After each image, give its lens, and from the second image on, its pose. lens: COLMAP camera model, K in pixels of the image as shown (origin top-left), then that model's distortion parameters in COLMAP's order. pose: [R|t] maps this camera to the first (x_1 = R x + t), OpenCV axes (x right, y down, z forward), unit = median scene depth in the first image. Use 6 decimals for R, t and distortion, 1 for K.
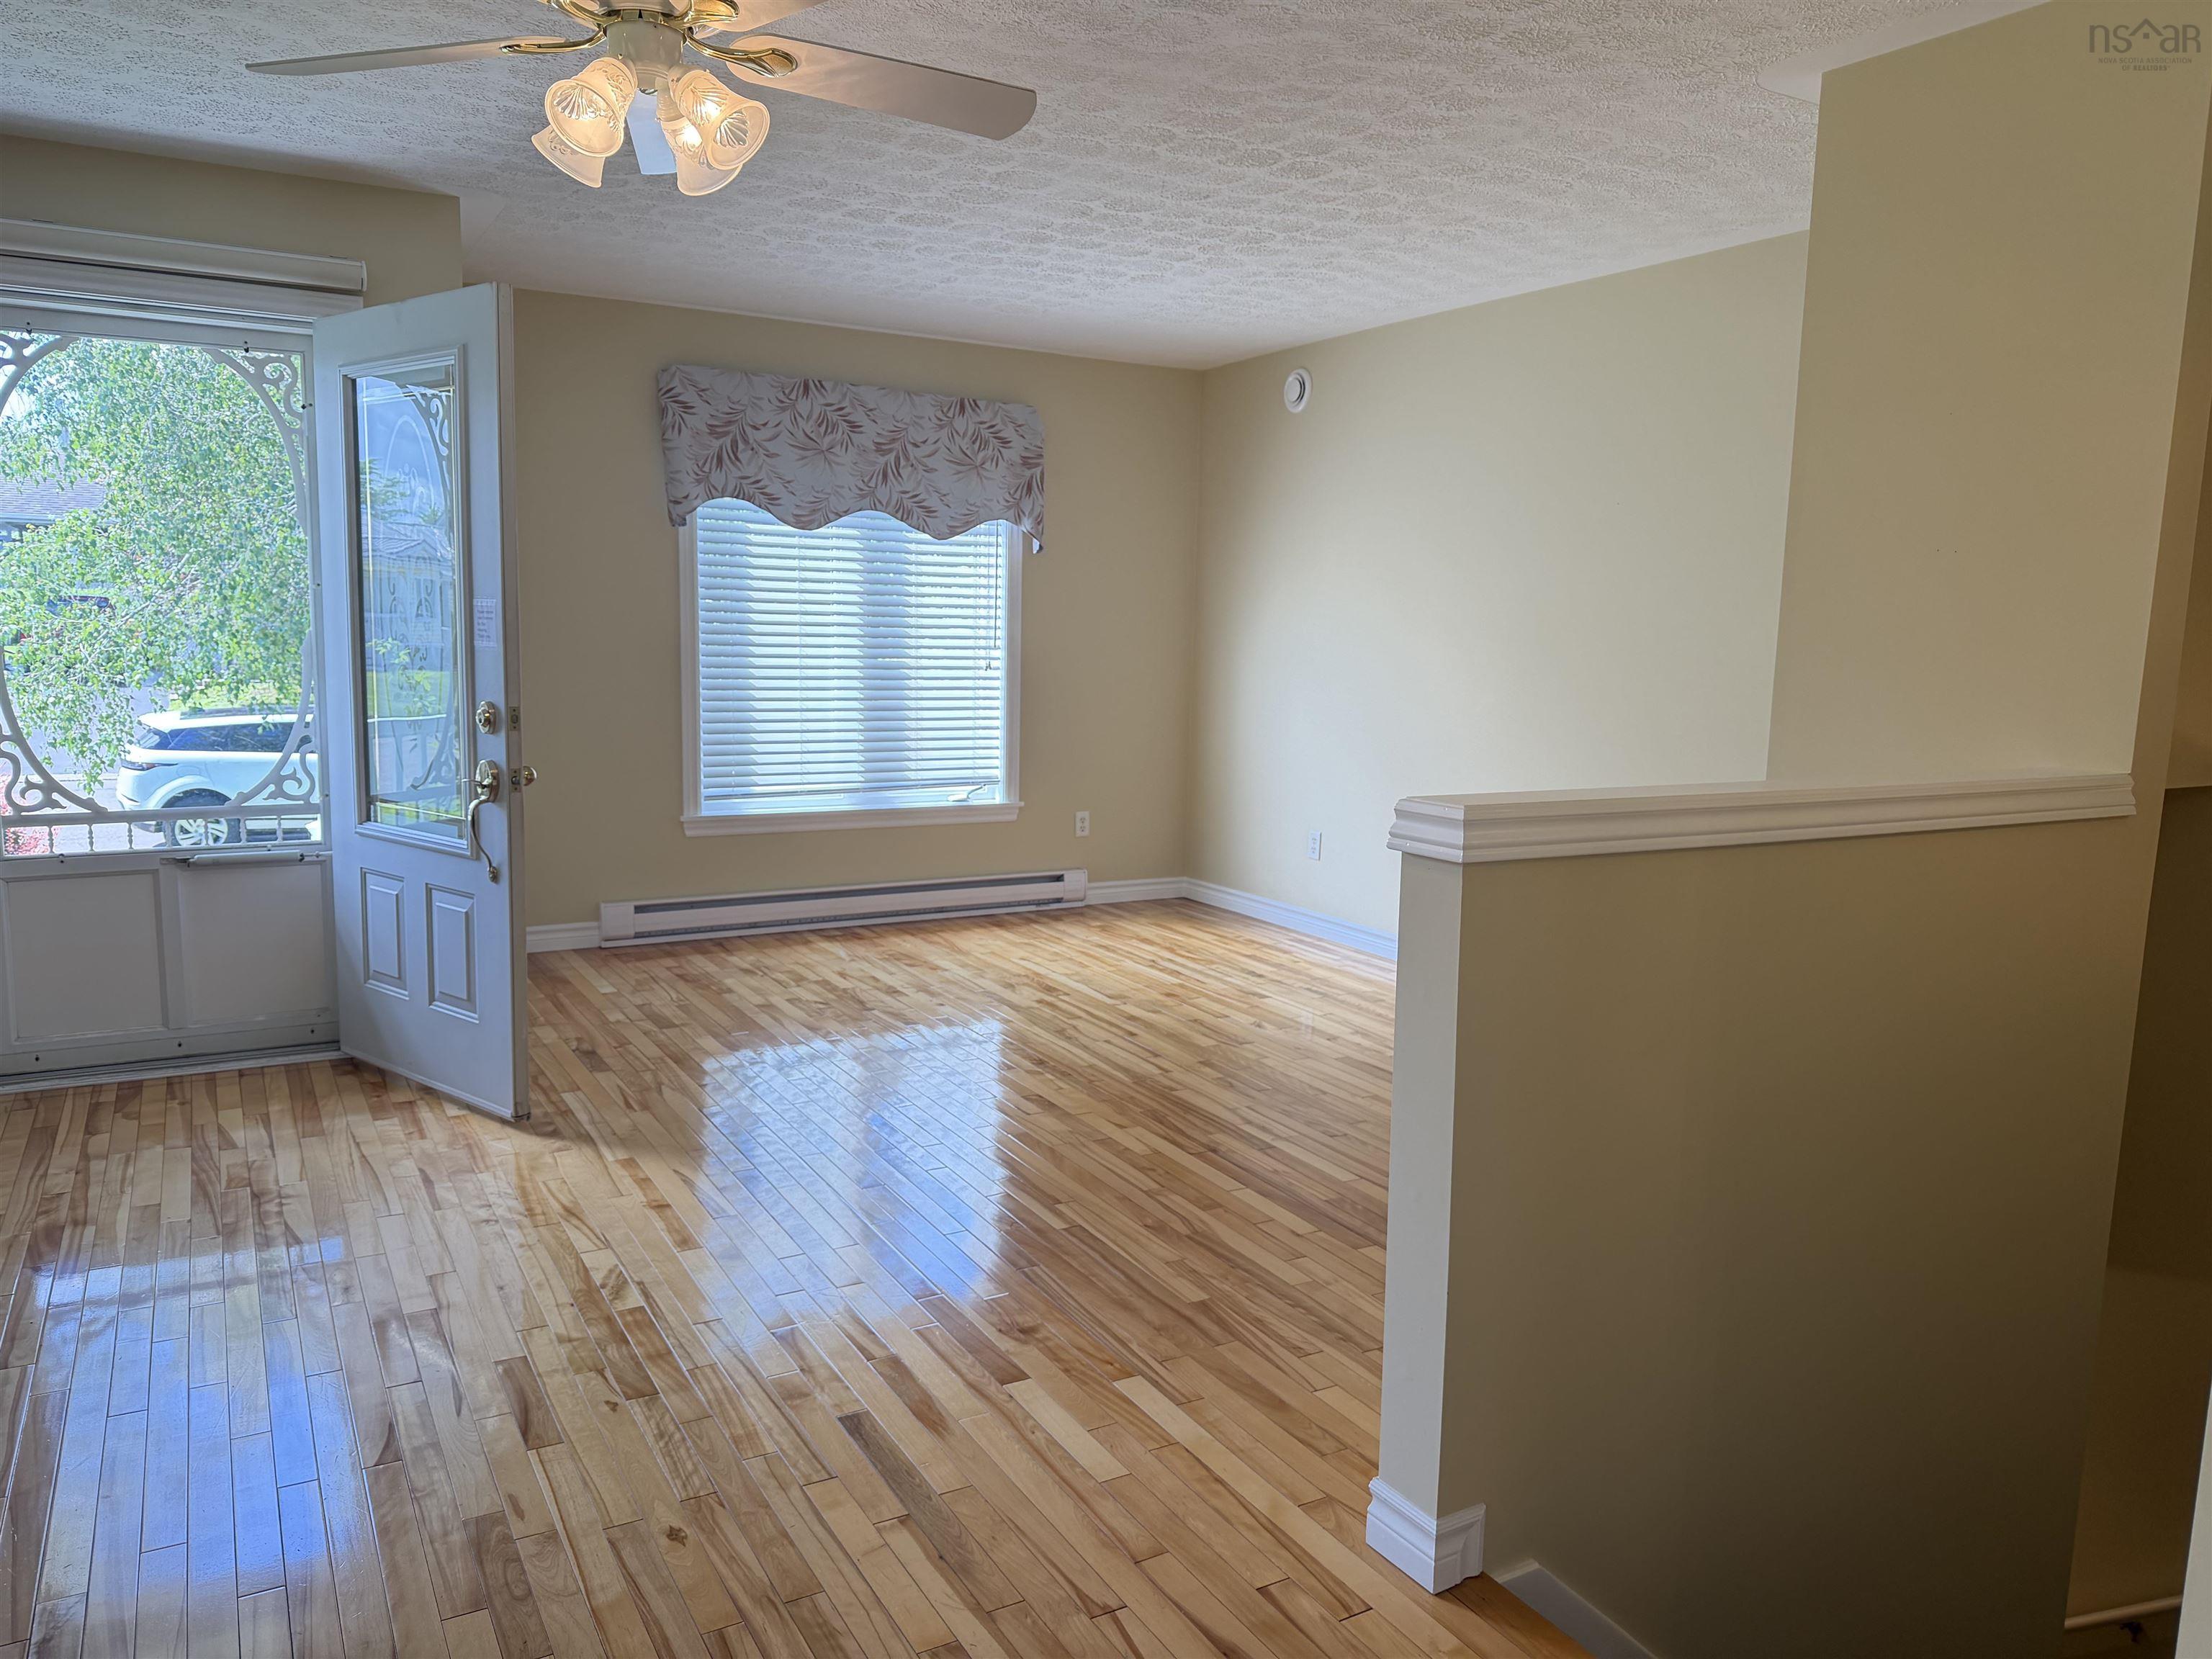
lens RADIAL K [[1541.4, 0, 1092.9], [0, 1541.4, 824.4], [0, 0, 1]] dist [0.154616, -0.292211]
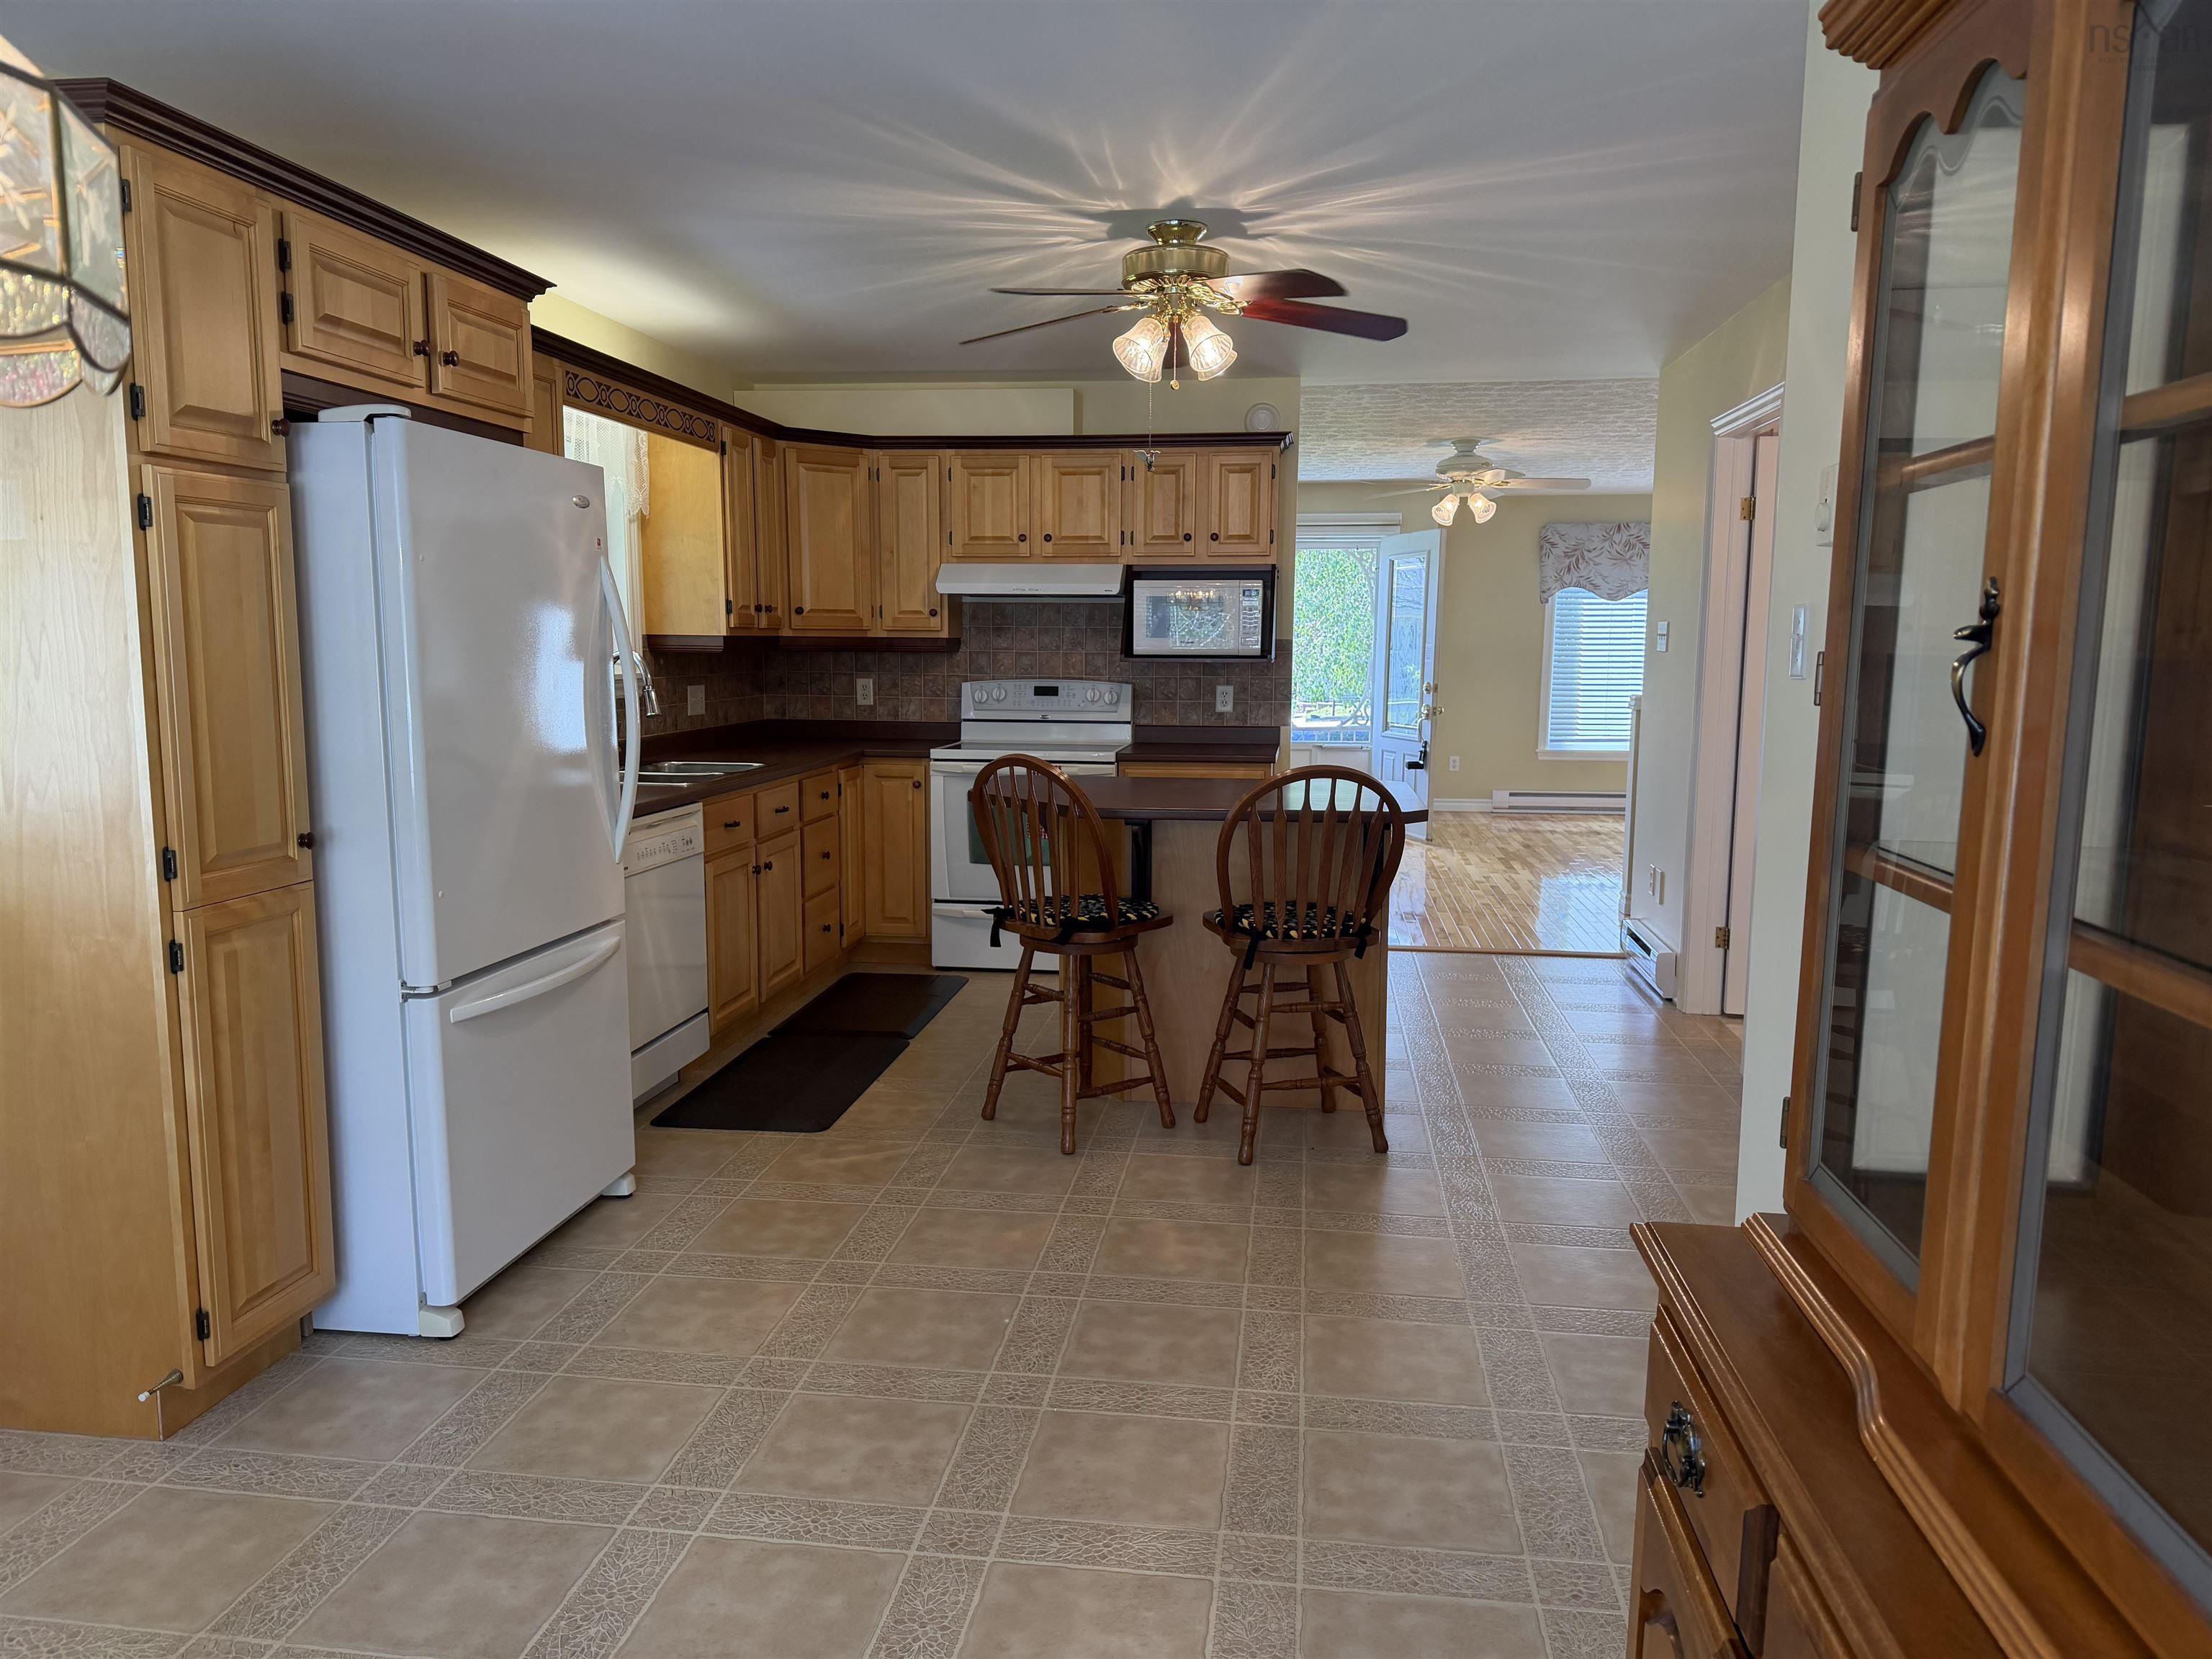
lens RADIAL K [[1539.7, 0, 1111.2], [0, 1539.7, 839.4], [0, 0, 1]] dist [0.153828, -0.290543]
pose [[0.799731, 0.061179, -0.597233, 0.490236], [-0.067809, 0.997633, 0.011395, 0.123332], [0.596516, 0.031385, 0.801987, -0.905149]]
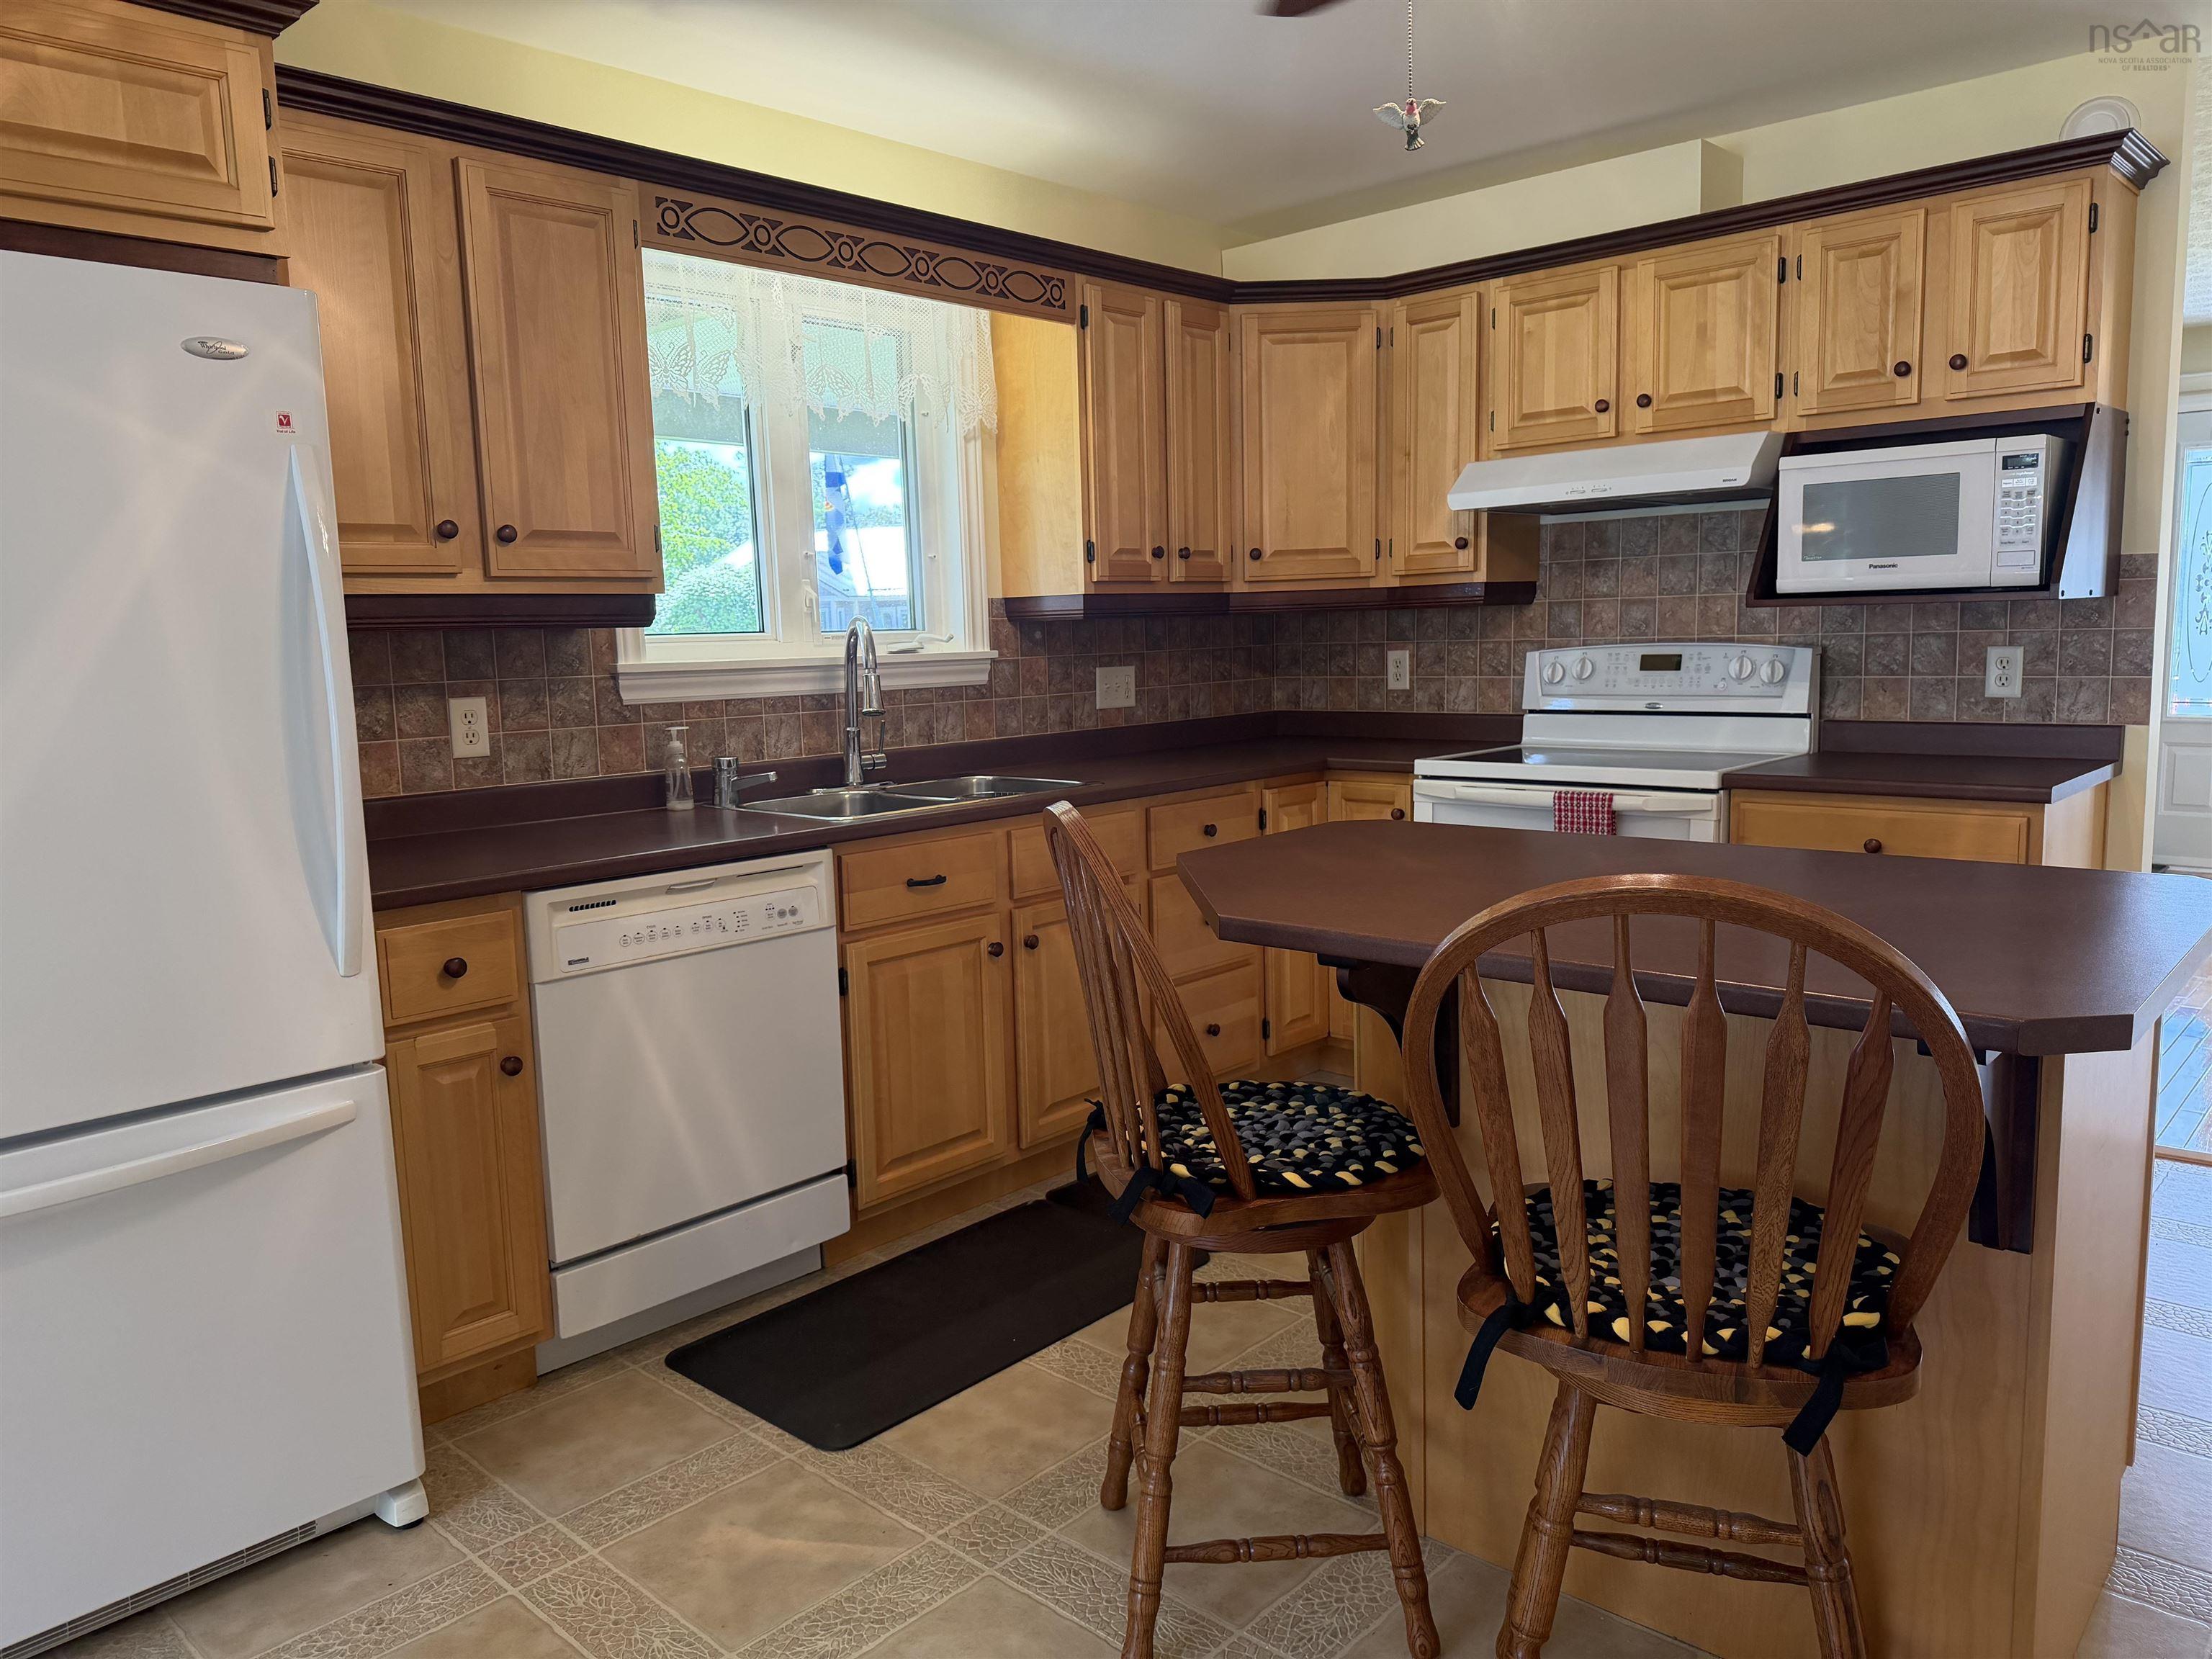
lens RADIAL K [[1541.4, 0, 1092.9], [0, 1541.4, 824.4], [0, 0, 1]] dist [0.154616, -0.292211]
pose [[0.295277, 0.090115, -0.951152, 0.358787], [-0.091387, 0.993641, 0.065770, 0.080073], [0.951031, 0.067503, 0.301635, -0.480246]]
